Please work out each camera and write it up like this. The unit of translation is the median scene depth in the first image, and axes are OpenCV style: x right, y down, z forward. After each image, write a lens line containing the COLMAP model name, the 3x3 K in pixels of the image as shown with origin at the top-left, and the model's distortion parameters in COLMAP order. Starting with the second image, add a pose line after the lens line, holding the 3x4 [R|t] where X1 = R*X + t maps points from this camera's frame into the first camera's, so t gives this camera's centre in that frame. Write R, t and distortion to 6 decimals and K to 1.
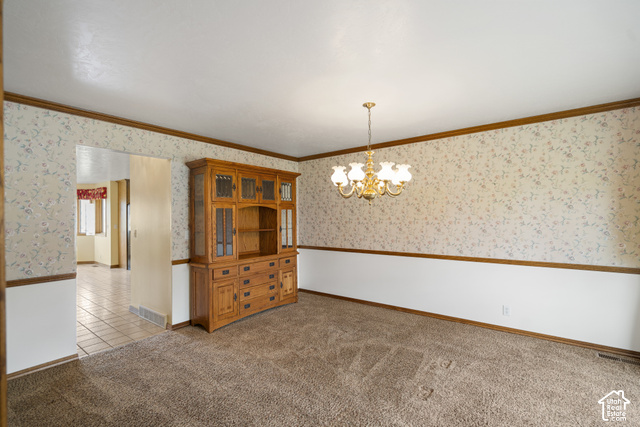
lens RADIAL K [[291.7, 0, 319.5], [0, 291.7, 214.7], [0, 0, 1]] dist [-0.004423, 0.003171]
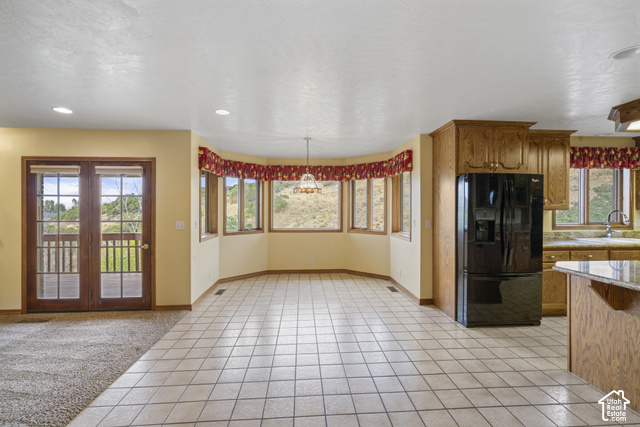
lens RADIAL K [[291.7, 0, 322.8], [0, 291.7, 211.6], [0, 0, 1]] dist [-0.004423, 0.003171]
pose [[0.672478, 0.018869, -0.739876, -0.439901], [-0.000299, 0.999682, 0.025223, 0.007330], [0.740117, -0.016741, 0.672270, 0.510912]]
